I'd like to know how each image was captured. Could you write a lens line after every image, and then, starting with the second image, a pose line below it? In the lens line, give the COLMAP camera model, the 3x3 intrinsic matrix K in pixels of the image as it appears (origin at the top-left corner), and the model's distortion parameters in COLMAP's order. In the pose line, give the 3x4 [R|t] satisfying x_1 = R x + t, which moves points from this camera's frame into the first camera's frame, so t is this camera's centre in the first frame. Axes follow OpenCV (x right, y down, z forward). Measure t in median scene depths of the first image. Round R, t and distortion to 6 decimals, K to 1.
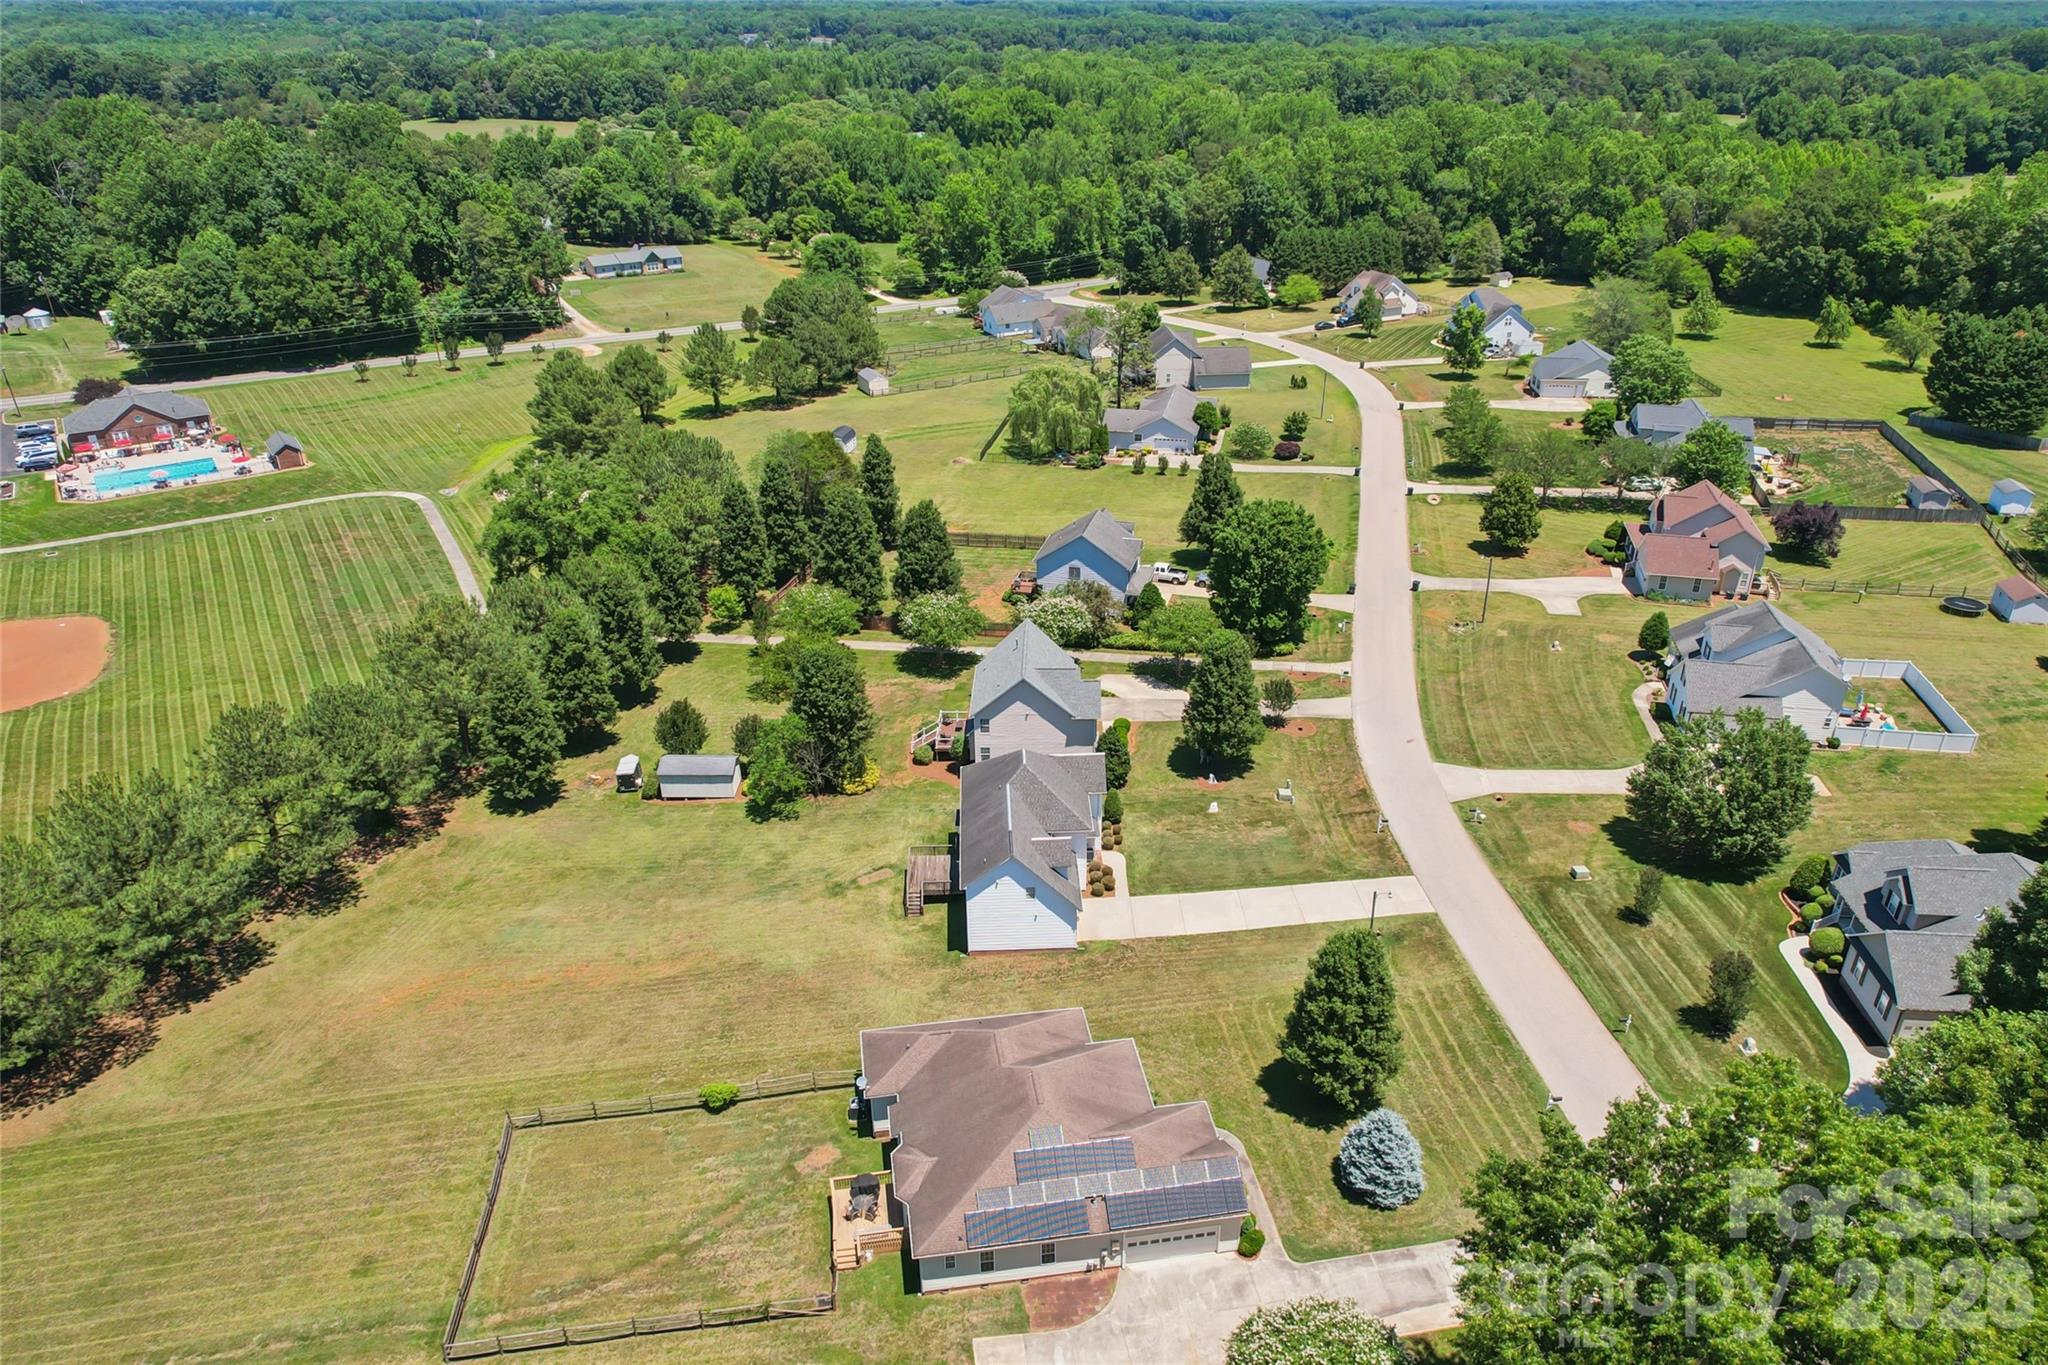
lens RADIAL K [[1343.4, 0, 1037.4], [0, 1343.4, 676.6], [0, 0, 1]] dist [-0.074574, 0.062981]
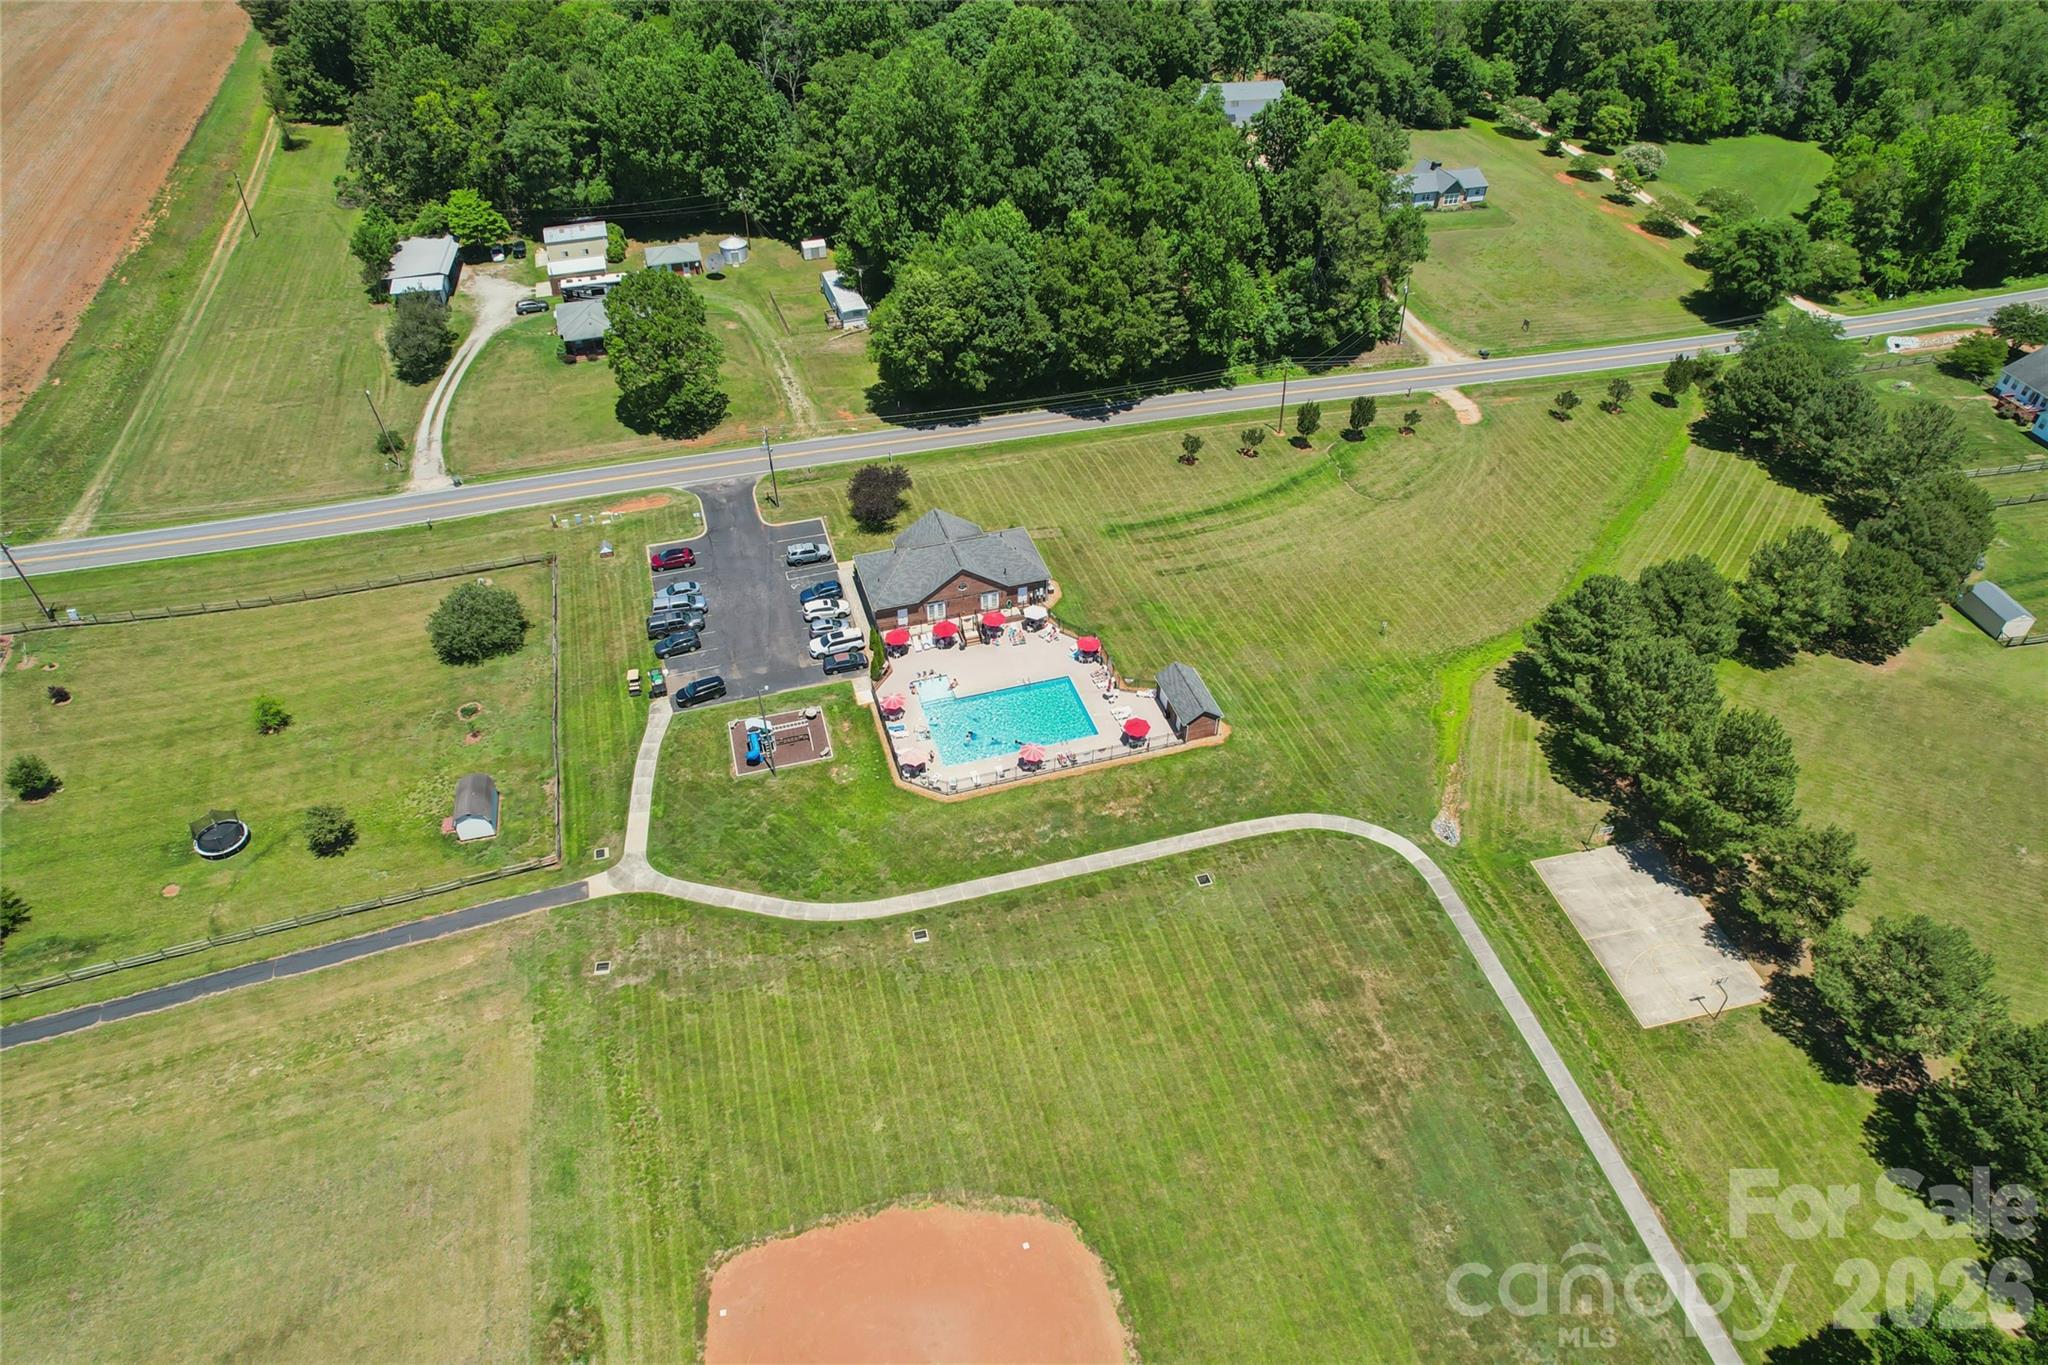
lens RADIAL K [[1343.4, 0, 1103.0], [0, 1343.4, 752.7], [0, 0, 1]] dist [-0.074574, 0.062981]
pose [[0.956108, 0.198779, -0.215278, -0.353627], [-0.144495, 0.959008, 0.243770, -0.230279], [0.254910, -0.201964, 0.945638, 0.274379]]
